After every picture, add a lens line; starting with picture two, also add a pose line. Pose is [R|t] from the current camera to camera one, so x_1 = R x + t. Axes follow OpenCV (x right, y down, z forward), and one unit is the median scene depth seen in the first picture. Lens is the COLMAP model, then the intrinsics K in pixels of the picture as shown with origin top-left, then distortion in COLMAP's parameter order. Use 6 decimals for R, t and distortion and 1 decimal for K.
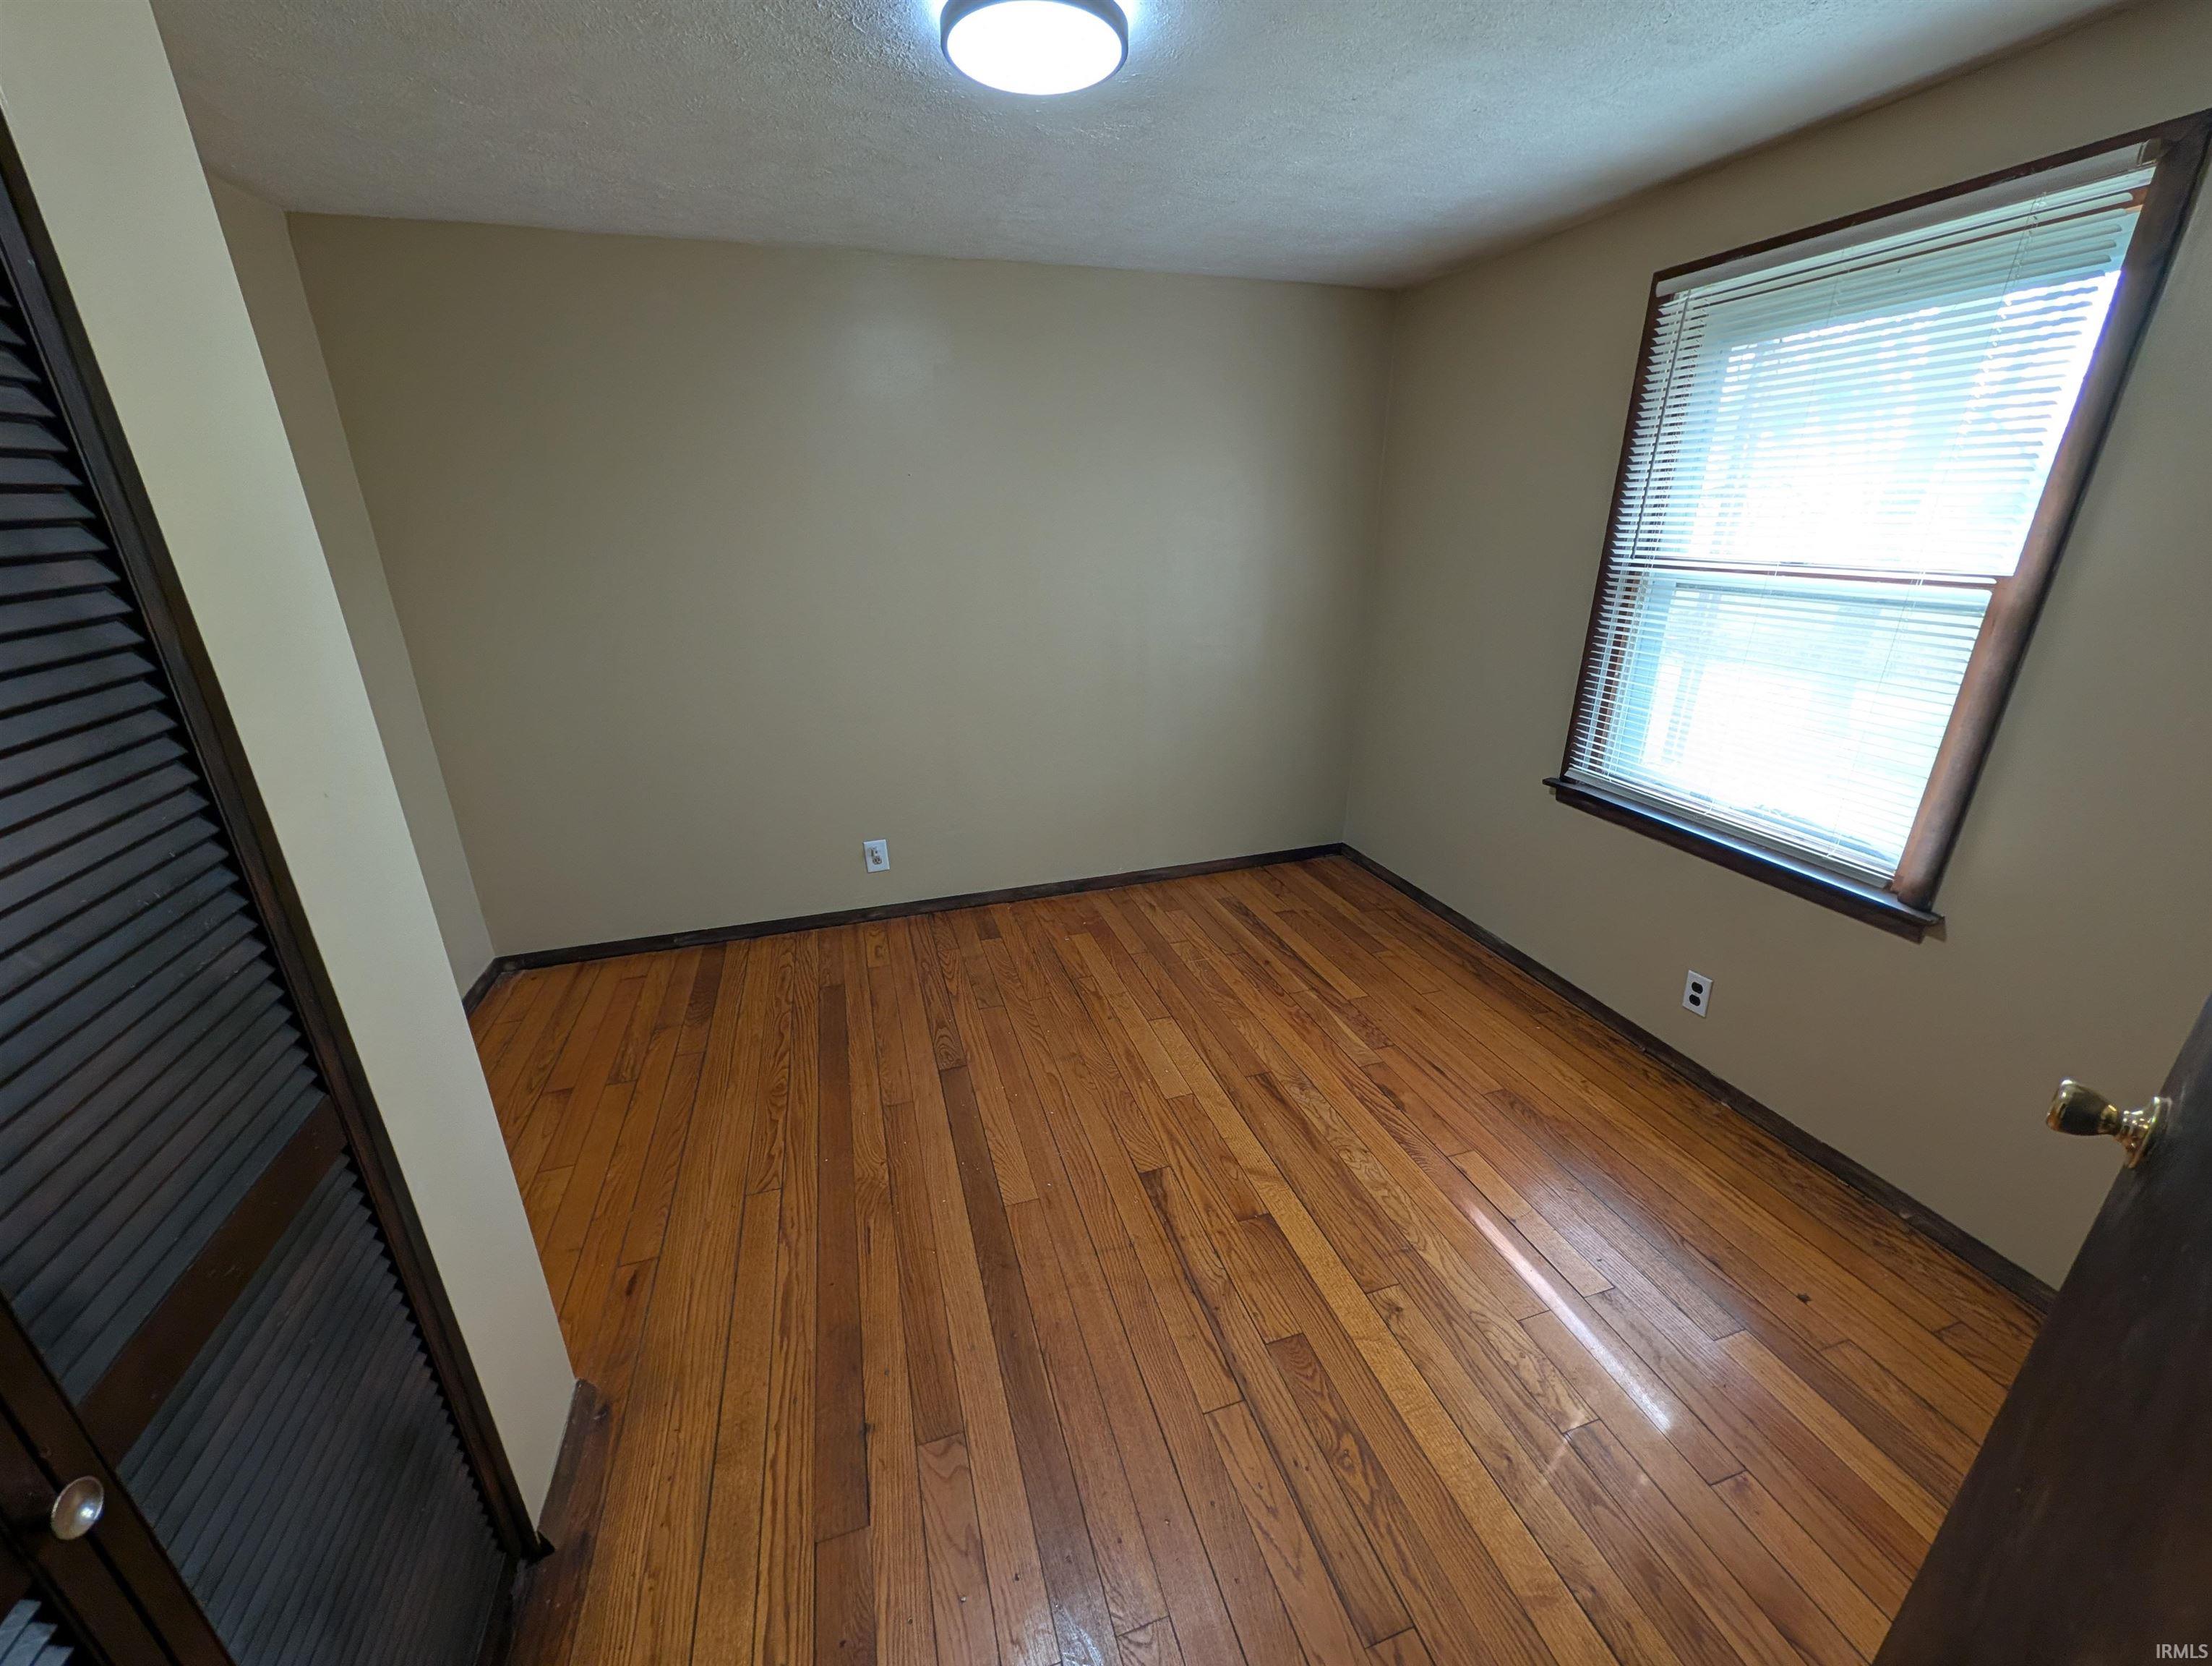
lens RADIAL K [[846.5, 0, 1106.0], [0, 846.5, 833.0], [0, 0, 1]] dist [0.000983, 0.000051]
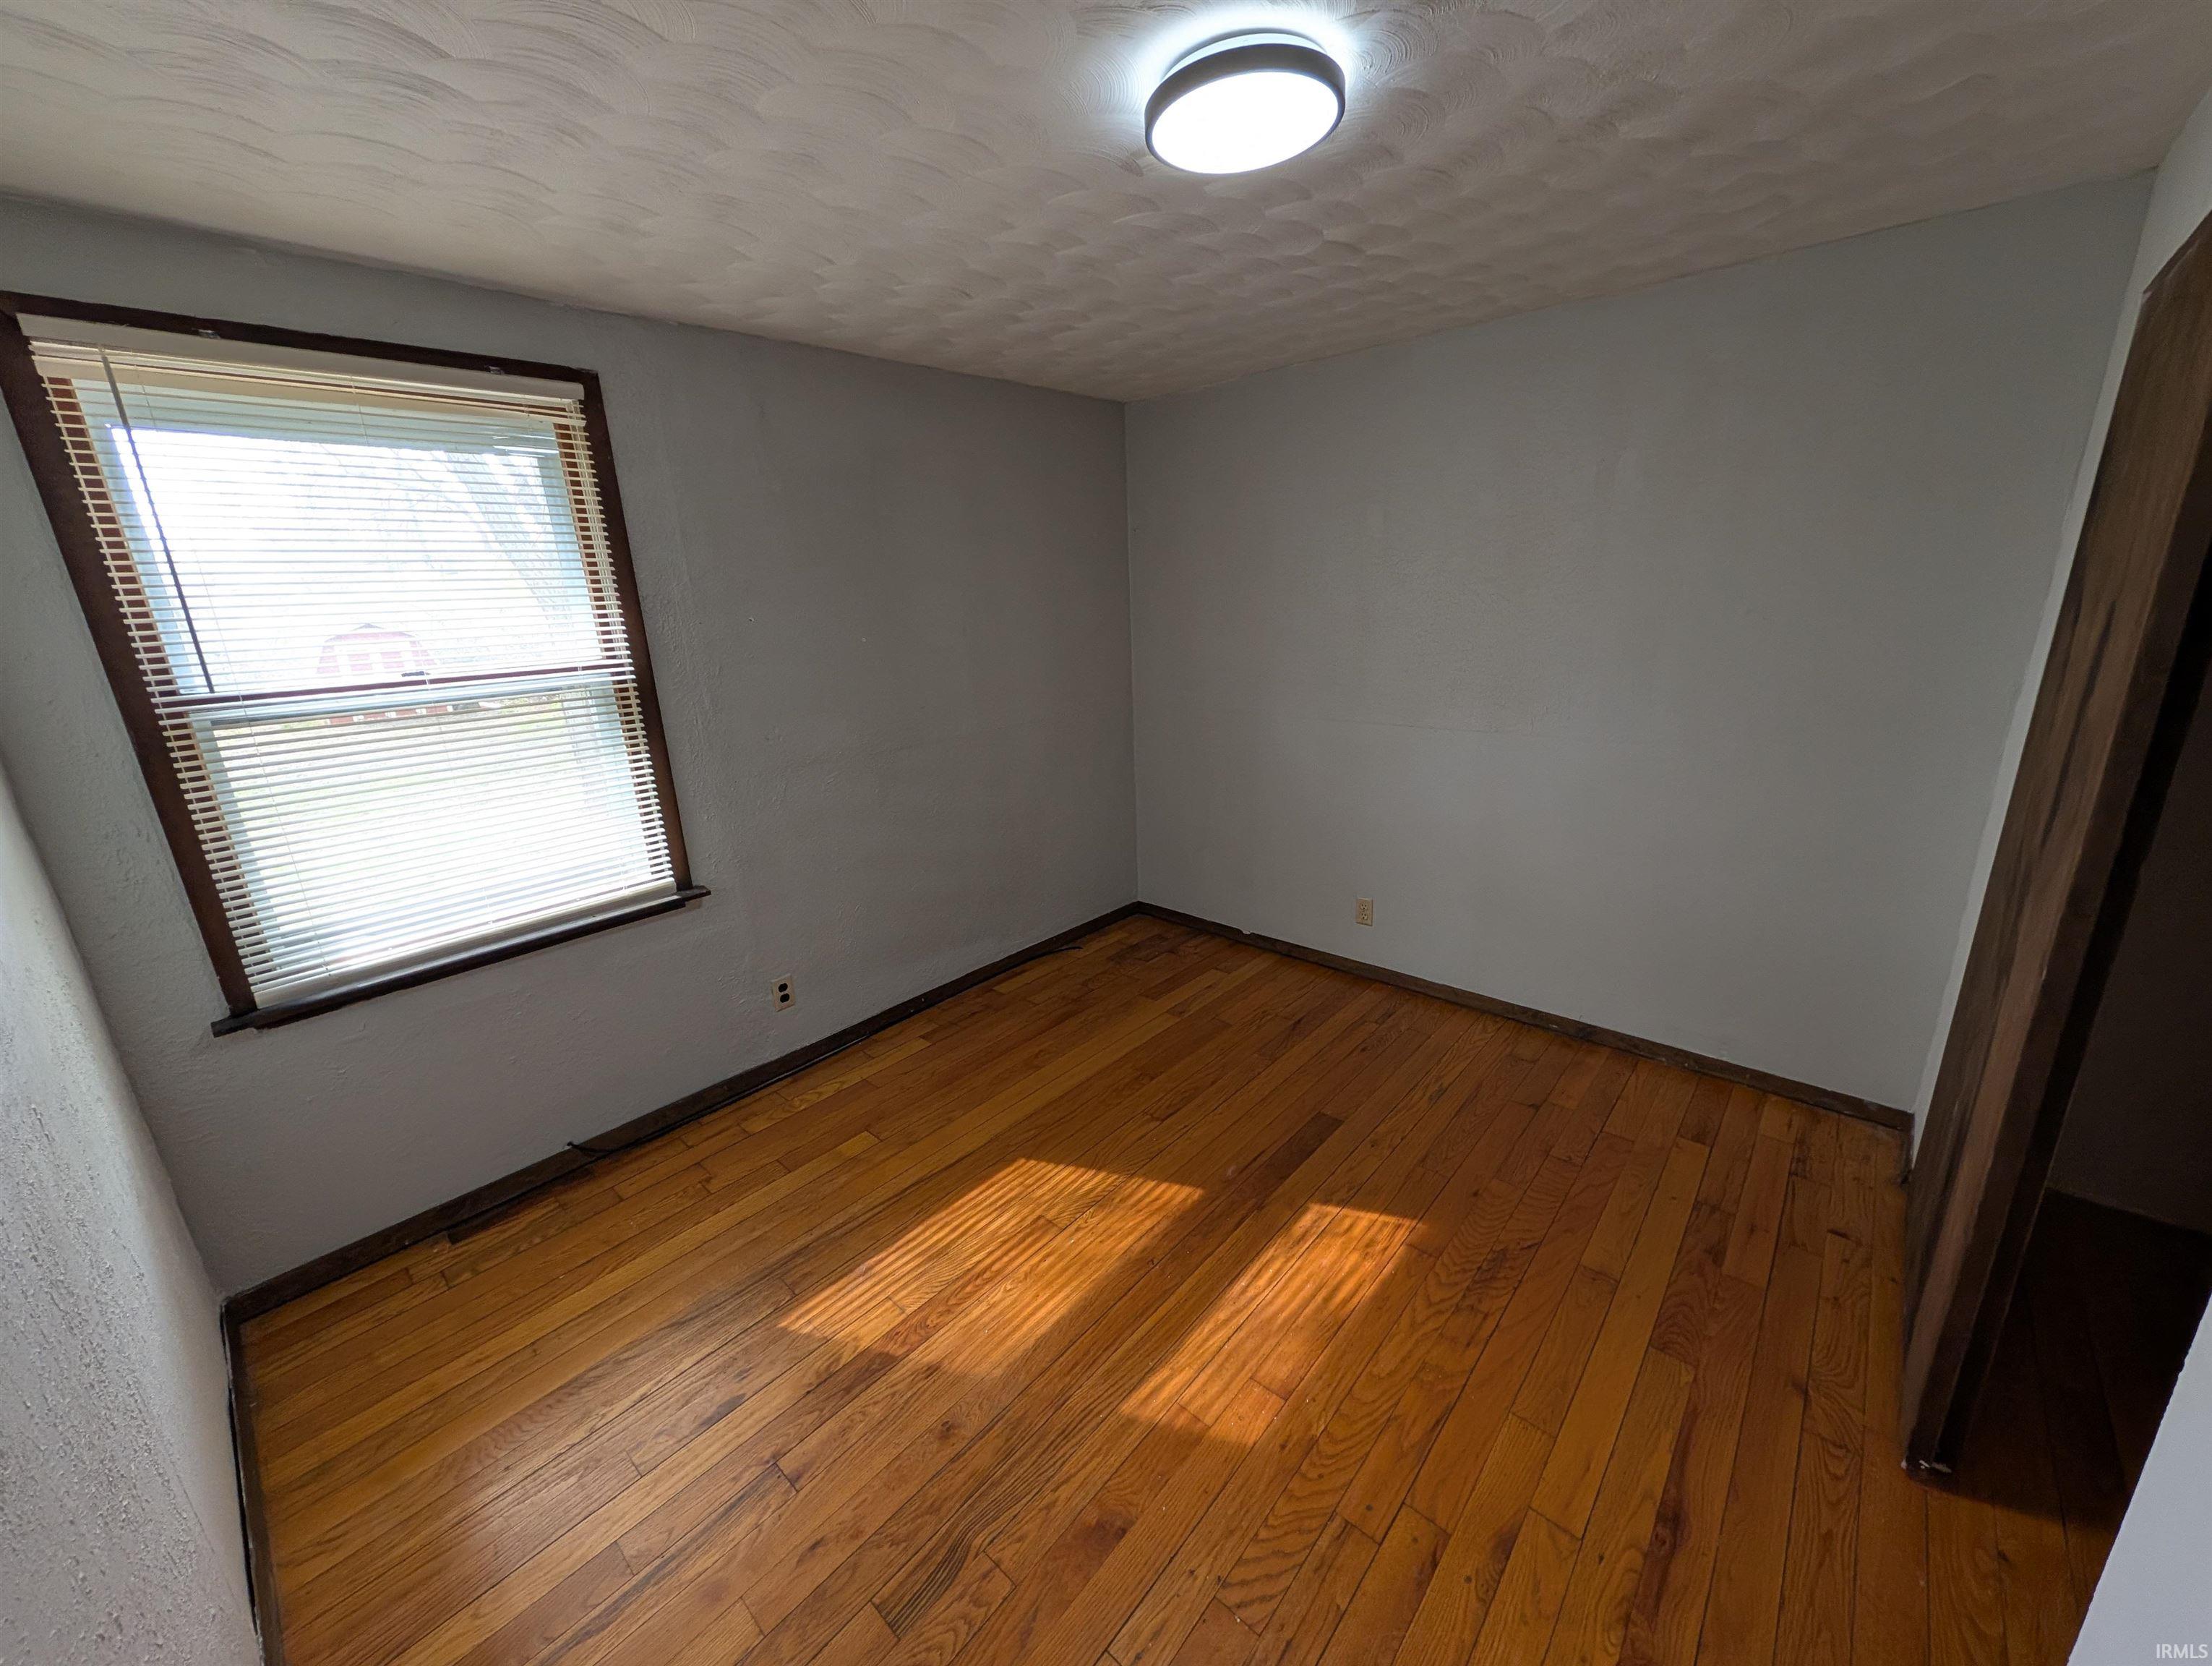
lens RADIAL K [[846.5, 0, 1106.0], [0, 846.5, 833.0], [0, 0, 1]] dist [0.000983, 0.000051]
pose [[-0.497897, -0.286568, 0.818521, -0.483028], [0.301236, 0.827912, 0.473094, -0.439297], [-0.813237, 0.482121, -0.325890, 0.872586]]
